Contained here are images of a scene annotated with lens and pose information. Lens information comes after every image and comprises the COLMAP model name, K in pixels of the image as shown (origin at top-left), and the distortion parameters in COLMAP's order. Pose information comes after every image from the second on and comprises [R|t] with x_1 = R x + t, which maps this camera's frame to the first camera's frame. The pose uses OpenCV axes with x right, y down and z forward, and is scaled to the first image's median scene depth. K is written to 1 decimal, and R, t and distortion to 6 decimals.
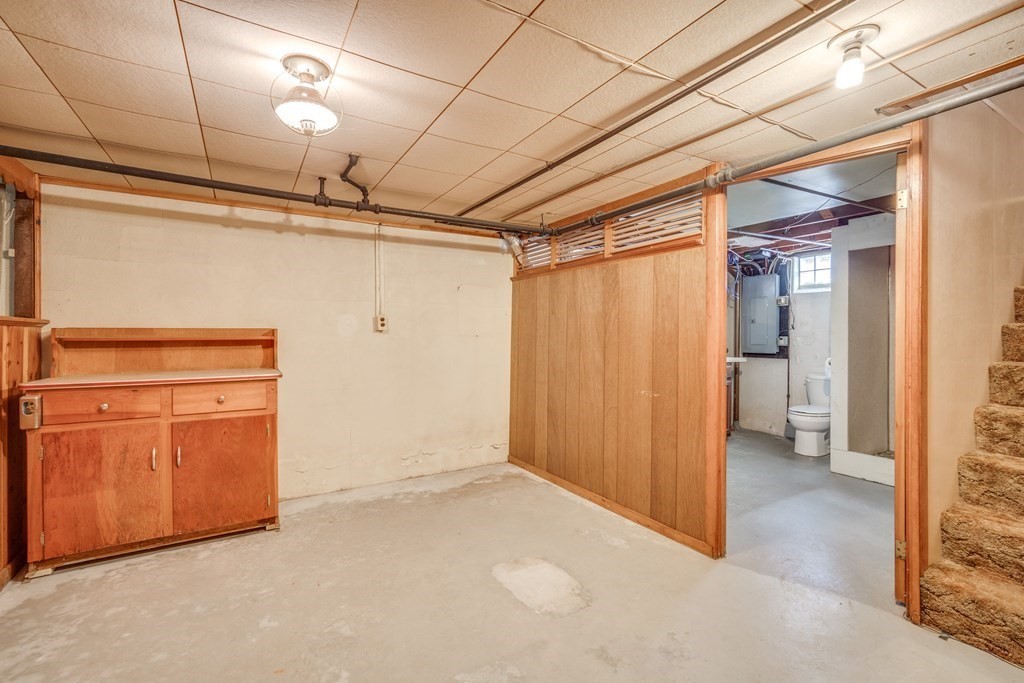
lens RADIAL K [[452.1, 0, 512.0], [0, 452.1, 341.5], [0, 0, 1]] dist [0.001698, -0.000178]
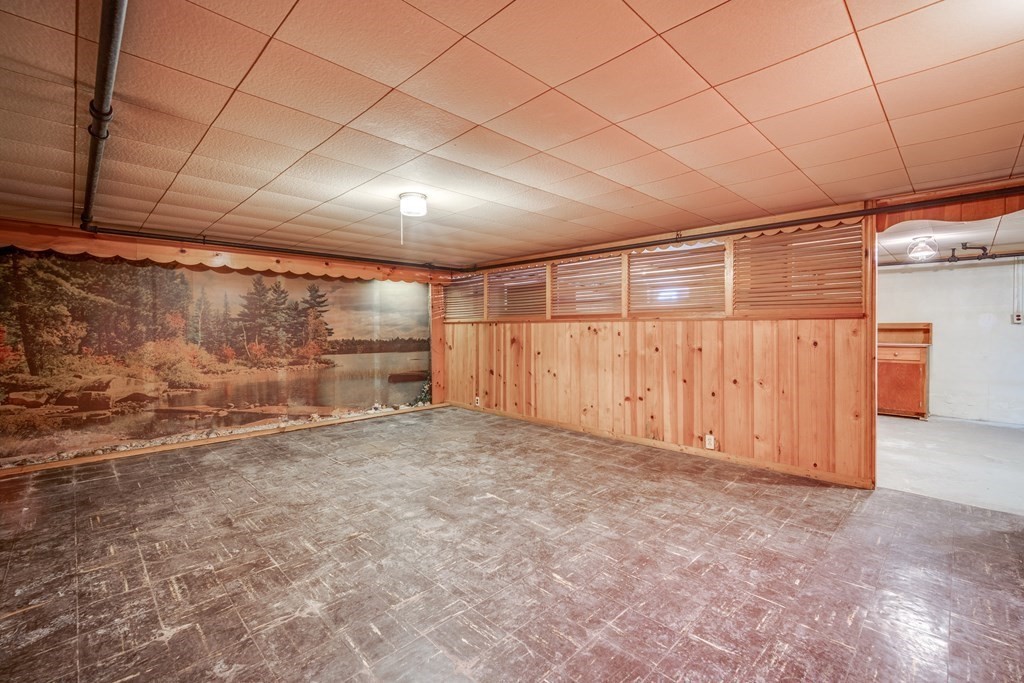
lens RADIAL K [[445.3, 0, 509.1], [0, 445.3, 335.6], [0, 0, 1]] dist [0.001757, 0.004727]
pose [[0.232209, 0.012554, -0.972585, 1.005605], [-0.011182, 0.999885, 0.010237, 0.028308], [0.972602, 0.008498, 0.232322, -1.306582]]
